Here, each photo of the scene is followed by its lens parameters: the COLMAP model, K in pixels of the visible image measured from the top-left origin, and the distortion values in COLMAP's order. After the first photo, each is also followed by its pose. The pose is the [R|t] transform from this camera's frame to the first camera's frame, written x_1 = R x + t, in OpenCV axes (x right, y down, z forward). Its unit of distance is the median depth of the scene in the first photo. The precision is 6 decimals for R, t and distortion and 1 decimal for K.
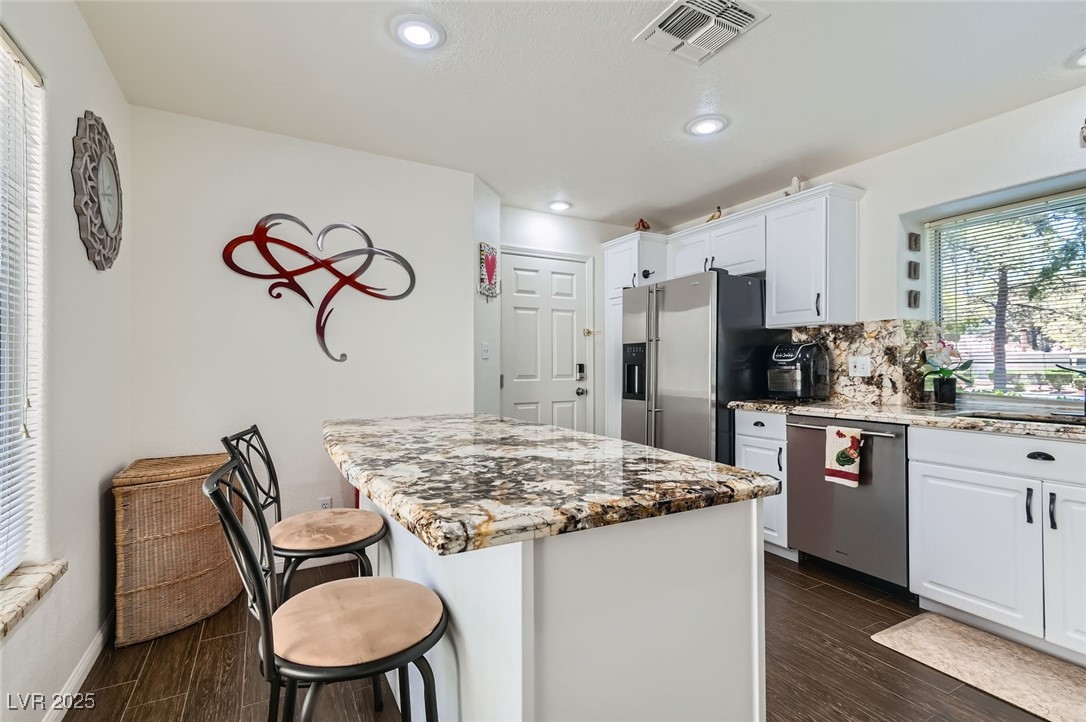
lens RADIAL K [[501.5, 0, 541.4], [0, 501.5, 364.6], [0, 0, 1]] dist [0.019201, -0.001248]
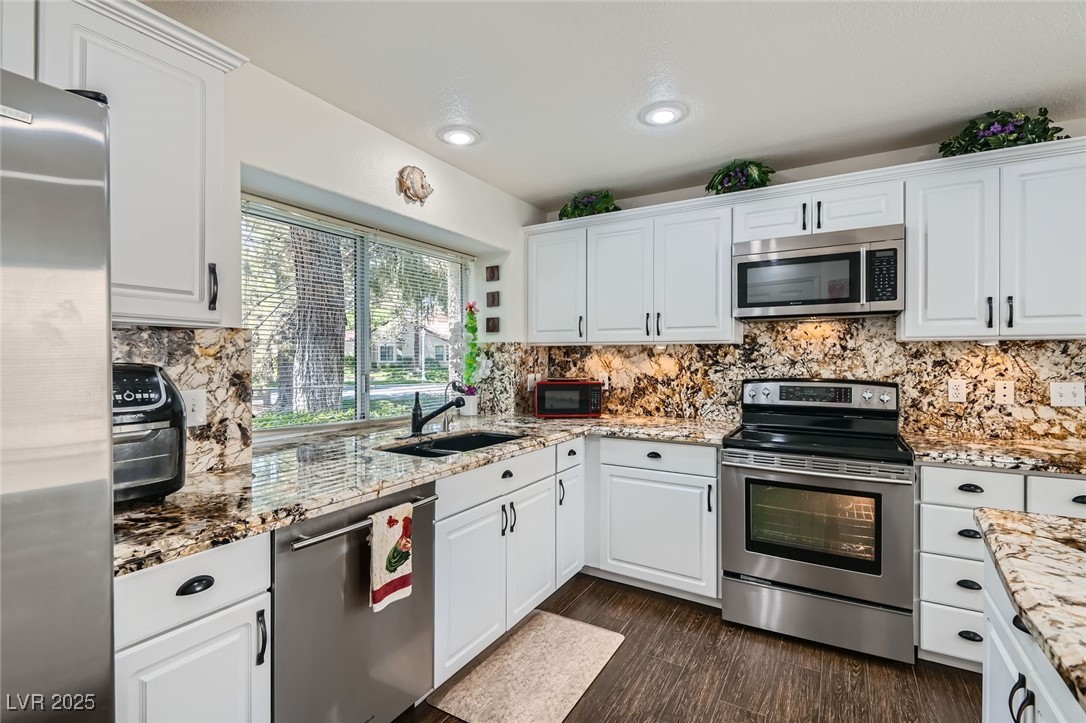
lens RADIAL K [[498.7, 0, 539.4], [0, 498.7, 359.1], [0, 0, 1]] dist [0.001935, -0.000803]
pose [[-0.503535, -0.000513, 0.863975, -0.019022], [-0.001773, 0.999998, -0.000439, -0.049683], [-0.863973, -0.001753, -0.503535, 0.951827]]
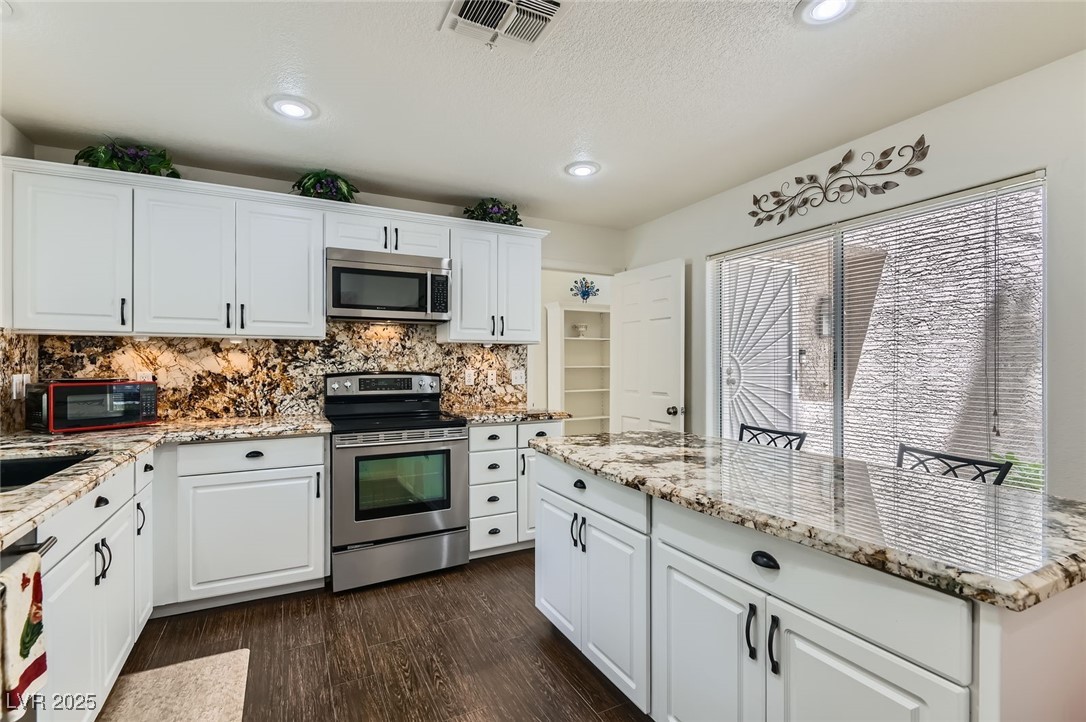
lens RADIAL K [[503.9, 0, 538.2], [0, 503.9, 364.5], [0, 0, 1]] dist [0.003279, -0.000219]
pose [[-0.999616, 0.000652, 0.027717, 0.139816], [0.000642, 1.000000, -0.000380, -0.030943], [-0.027717, -0.000362, -0.999616, 1.160615]]
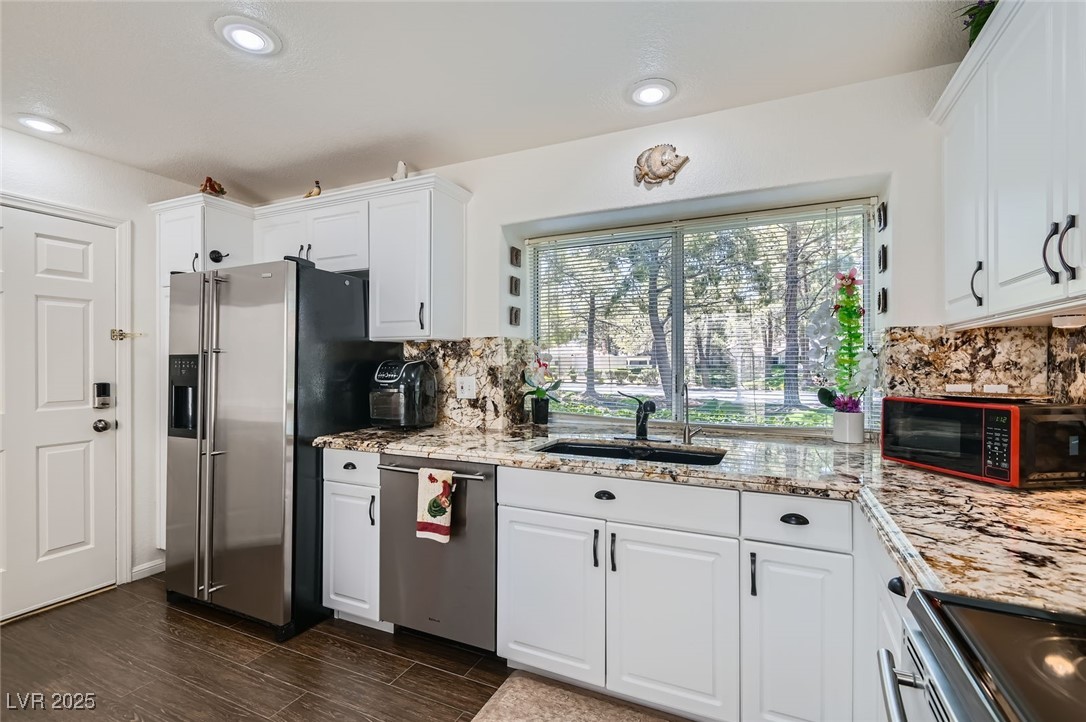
lens RADIAL K [[503.9, 0, 538.2], [0, 503.9, 364.5], [0, 0, 1]] dist [0.003279, -0.000219]
pose [[0.808791, 0.002426, 0.588091, 0.208784], [-0.003657, 0.999993, 0.000905, -0.038799], [-0.588085, -0.002883, 0.808794, 0.202336]]
